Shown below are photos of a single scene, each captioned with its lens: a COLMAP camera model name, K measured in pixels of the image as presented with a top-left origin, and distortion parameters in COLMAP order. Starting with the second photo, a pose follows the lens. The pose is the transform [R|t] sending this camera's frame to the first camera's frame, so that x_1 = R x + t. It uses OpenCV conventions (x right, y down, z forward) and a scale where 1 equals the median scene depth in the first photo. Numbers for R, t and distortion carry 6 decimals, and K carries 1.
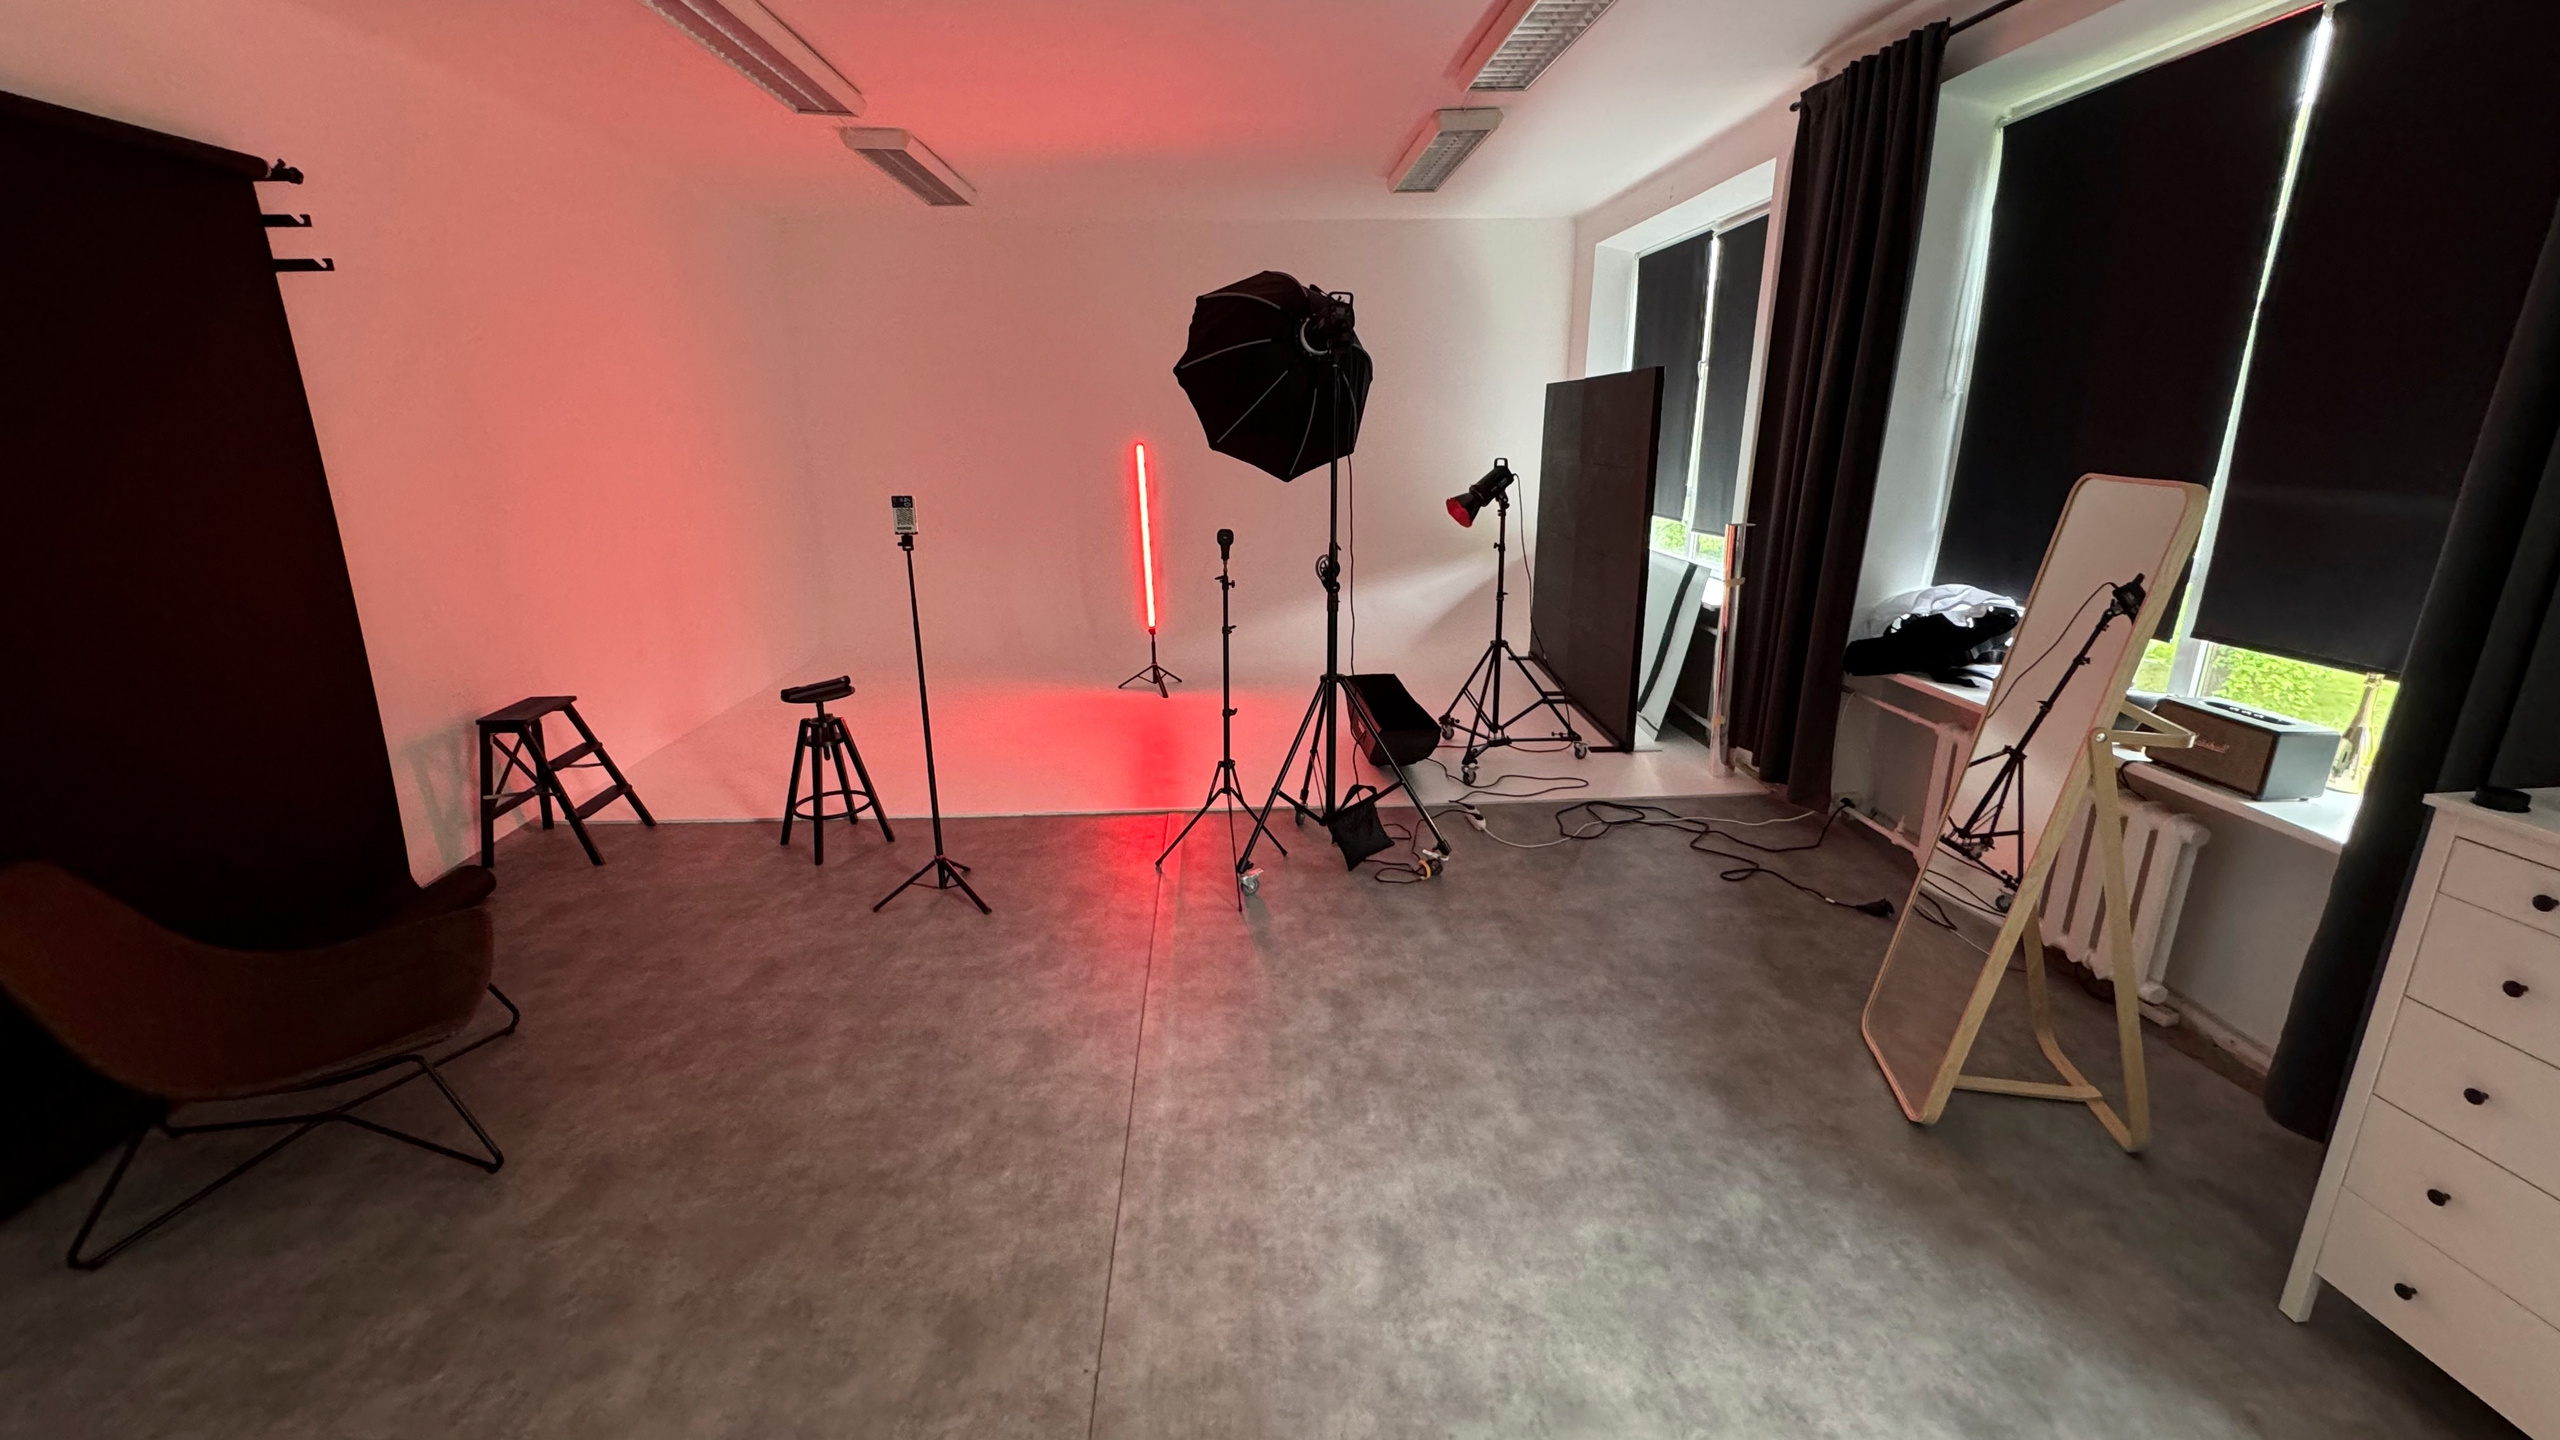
lens RADIAL K [[1039.3, 0, 1280.0], [0, 1039.3, 720.0], [0, 0, 1]] dist [-0.002315, -0.000353]
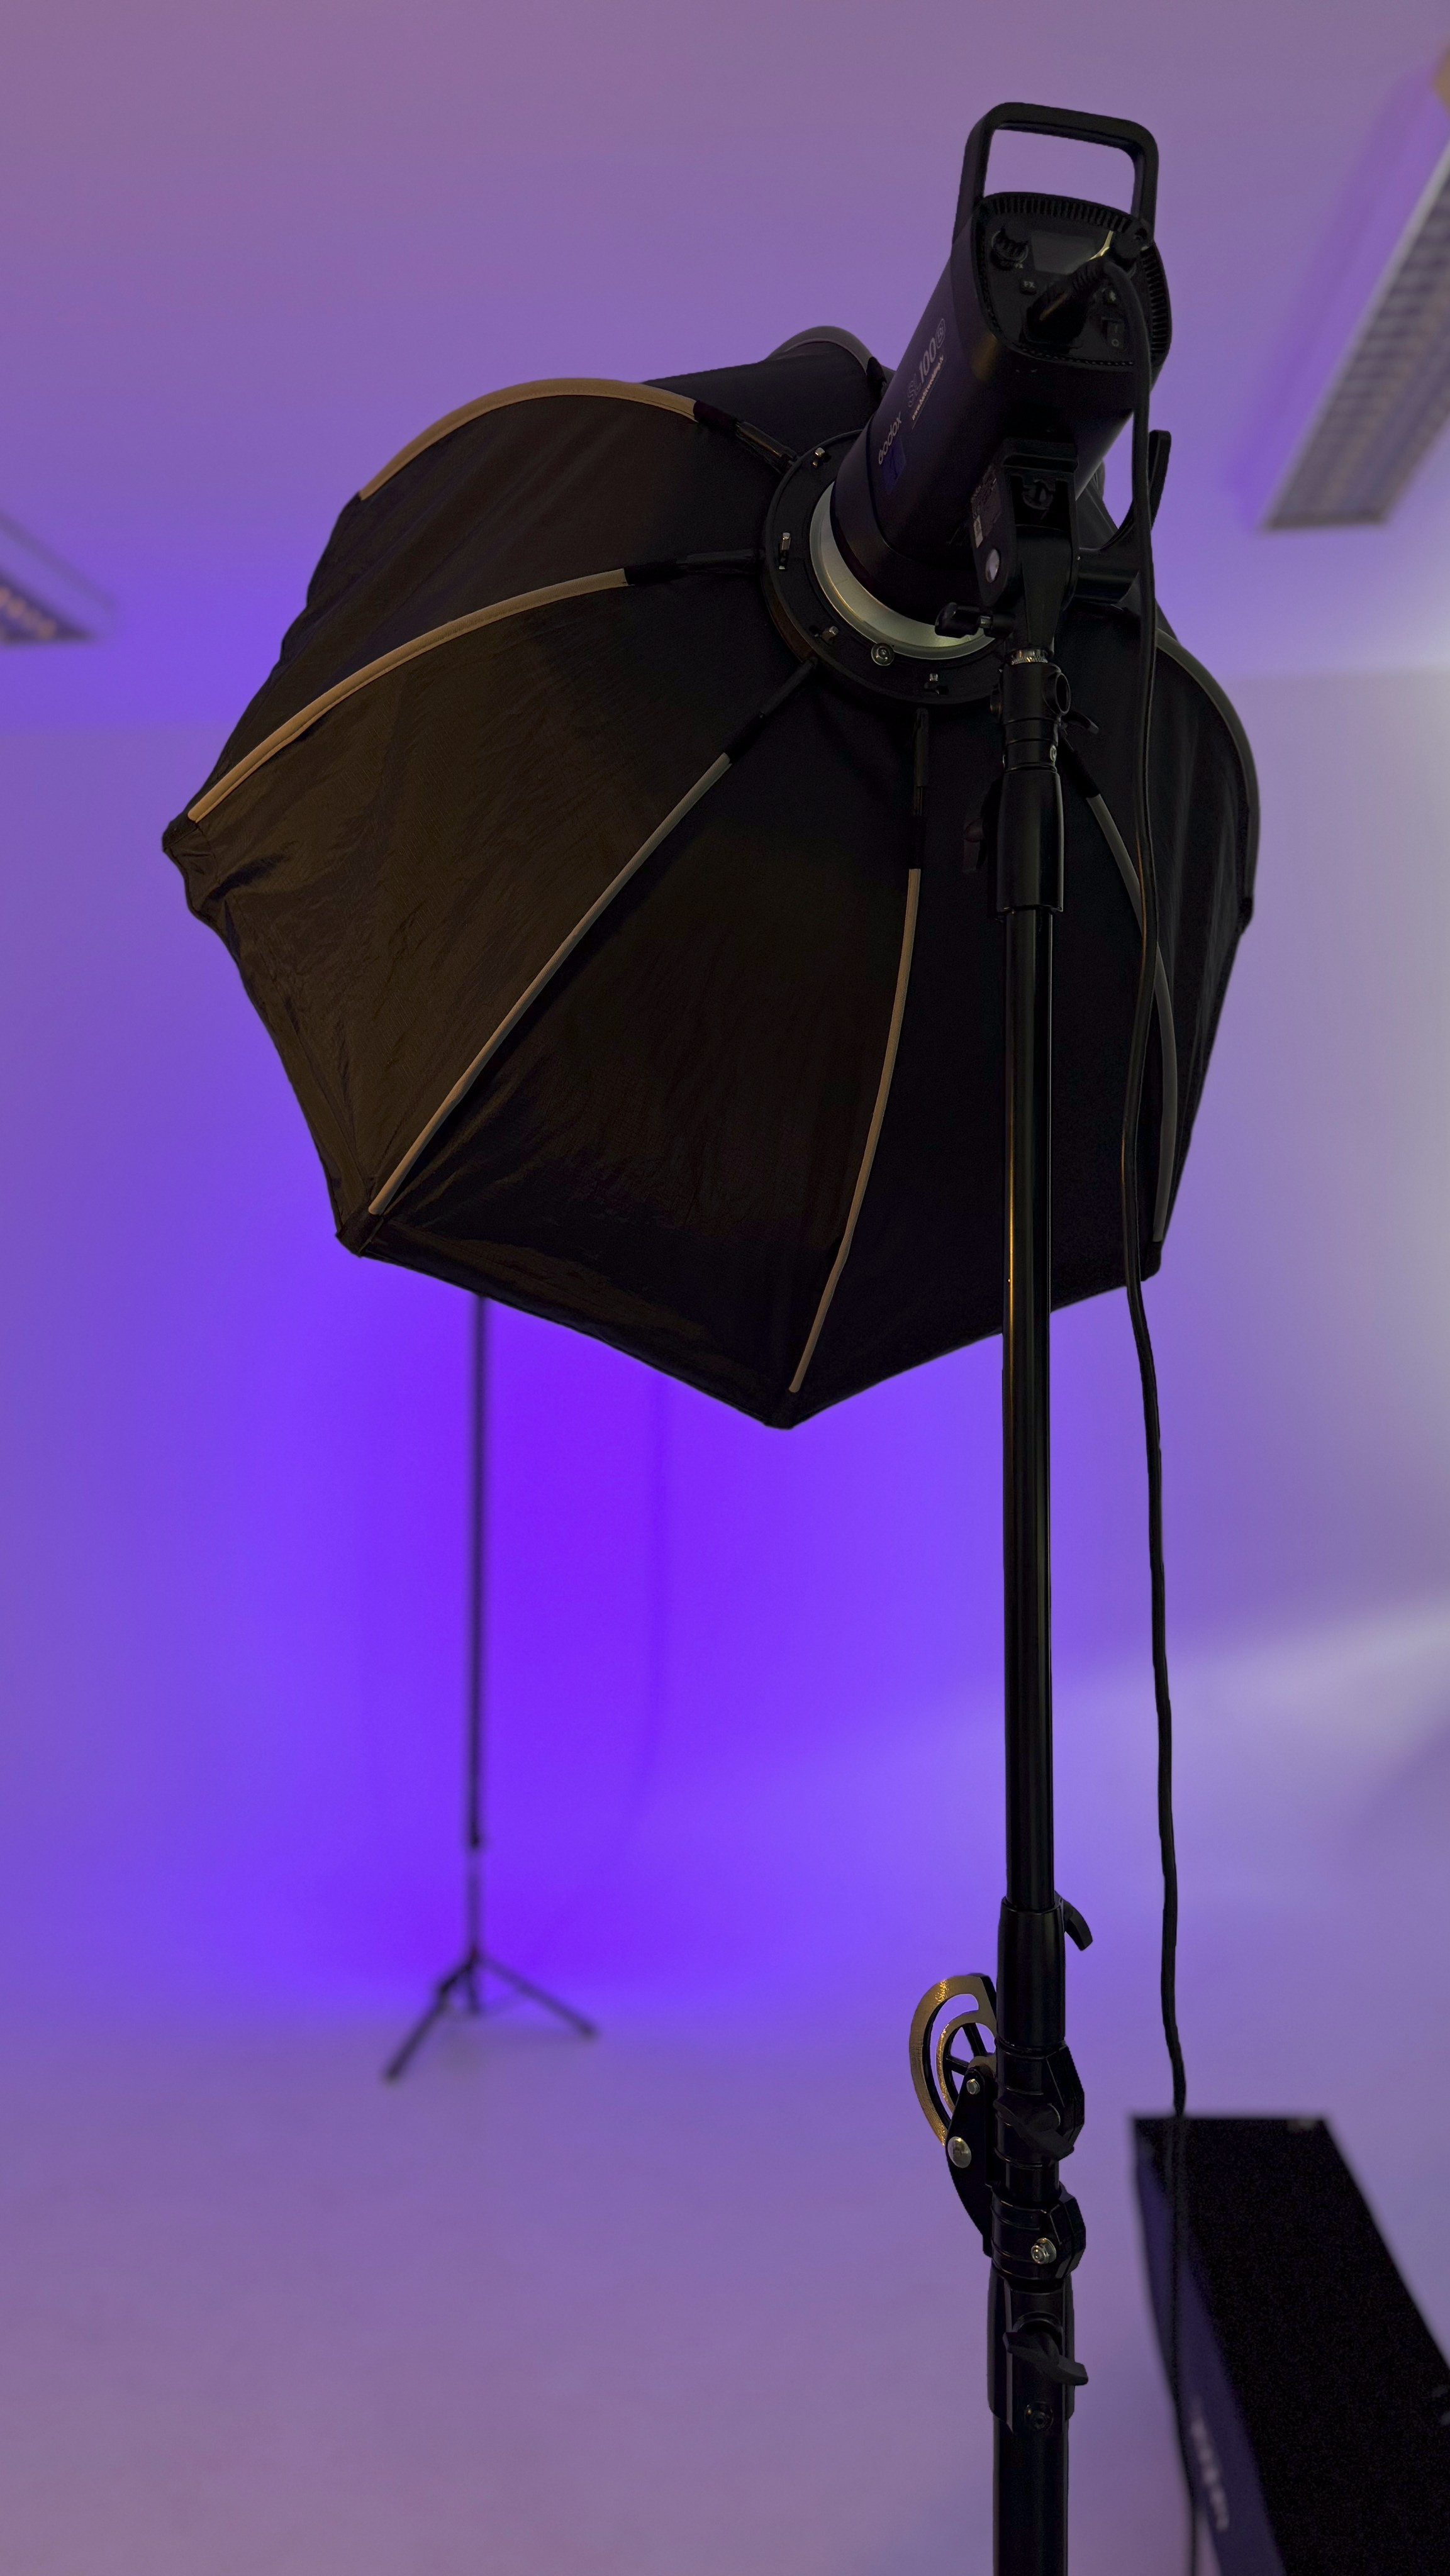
lens RADIAL K [[1866.7, 0, 725.0], [0, 1866.7, 1288.0], [0, 0, 1]] dist [0.043940, 0.000335]
pose [[0.988580, -0.000178, -0.150695, 0.049116], [-0.036792, 0.969452, -0.242507, -0.188612], [0.146135, 0.245282, 0.958374, 0.741890]]
